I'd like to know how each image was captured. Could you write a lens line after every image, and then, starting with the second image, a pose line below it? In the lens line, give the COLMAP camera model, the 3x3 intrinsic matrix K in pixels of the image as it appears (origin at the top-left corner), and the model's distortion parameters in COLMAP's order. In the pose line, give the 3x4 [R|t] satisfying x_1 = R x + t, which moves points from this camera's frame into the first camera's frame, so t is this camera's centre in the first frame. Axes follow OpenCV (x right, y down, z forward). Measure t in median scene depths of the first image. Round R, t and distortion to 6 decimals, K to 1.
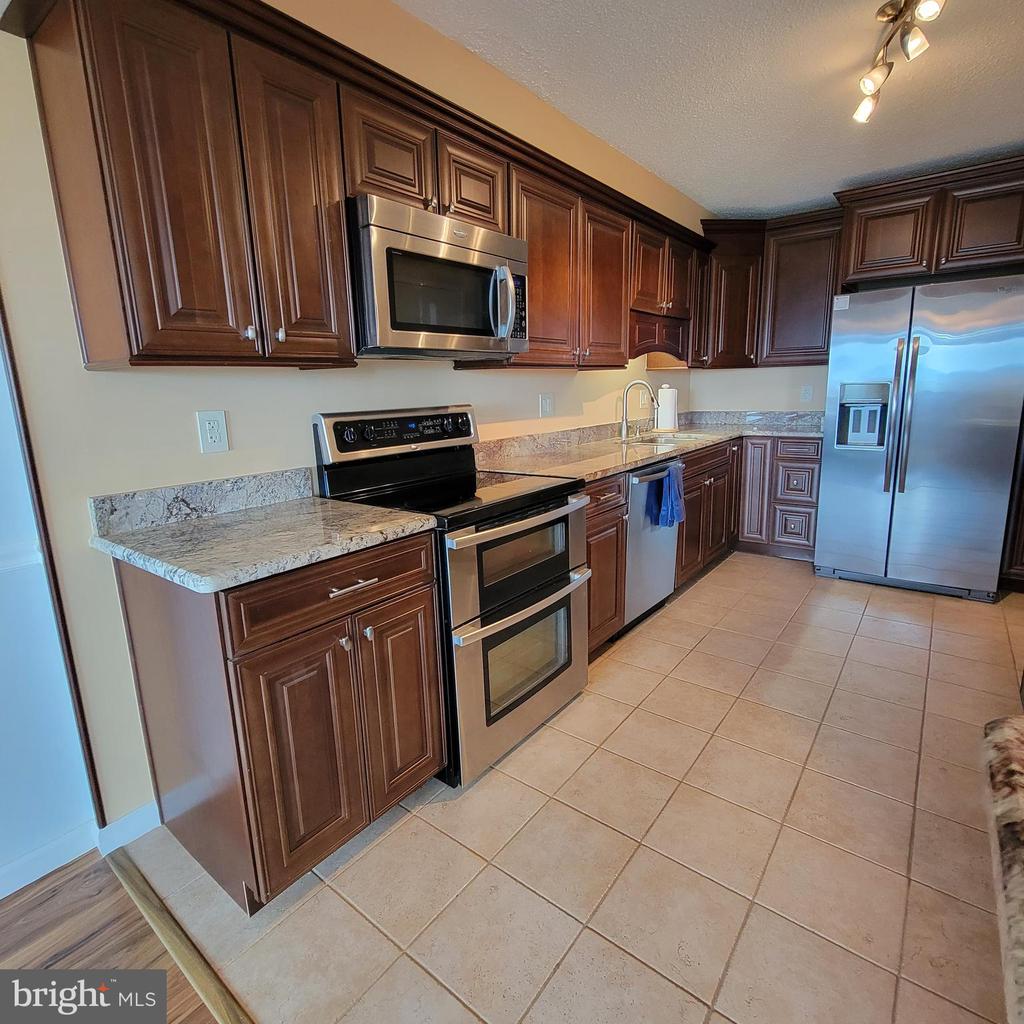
lens RADIAL K [[558.5, 0, 515.1], [0, 558.5, 499.8], [0, 0, 1]] dist [0.001451, -0.002355]
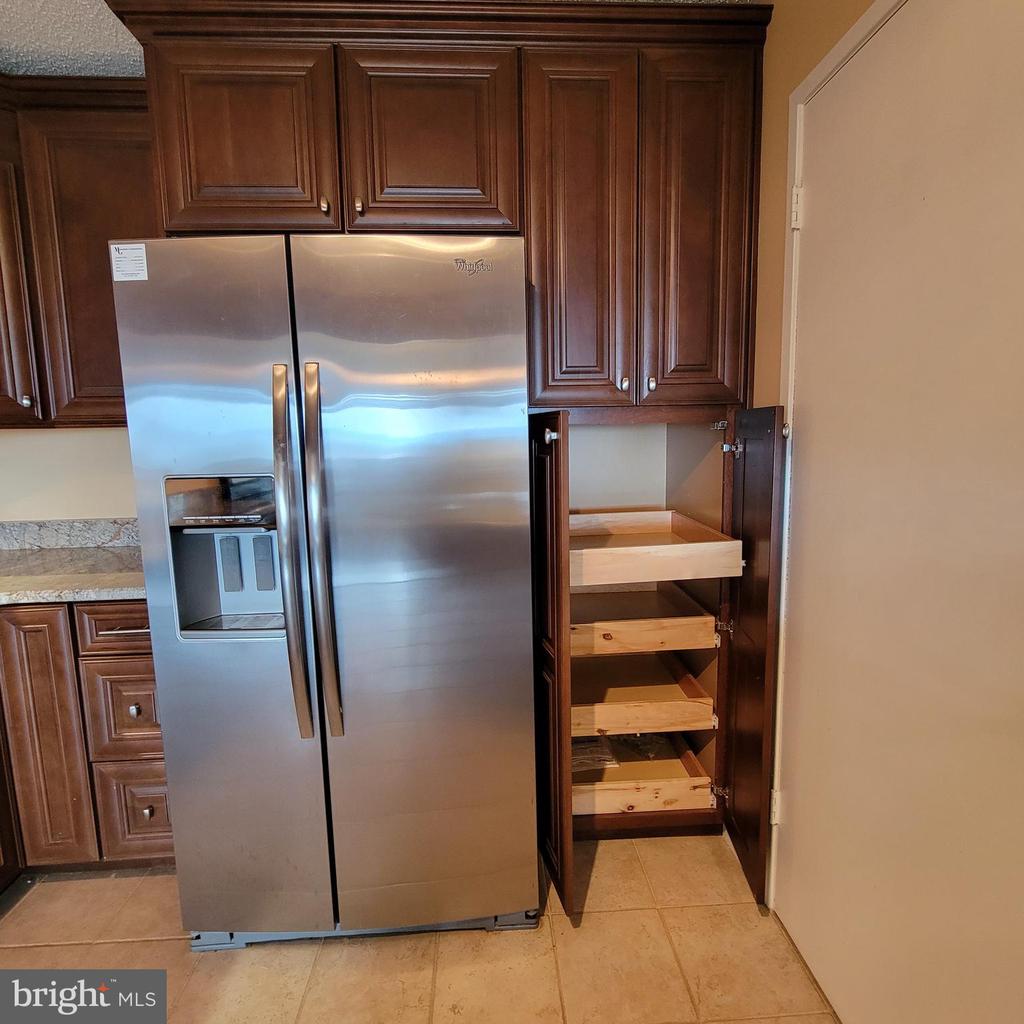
lens RADIAL K [[558.5, 0, 515.1], [0, 558.5, 499.8], [0, 0, 1]] dist [0.001451, -0.002355]
pose [[0.756159, -0.065029, 0.651149, 0.556029], [0.128169, 0.990495, -0.049919, -0.153874], [-0.641714, 0.121203, 0.757306, 0.608300]]
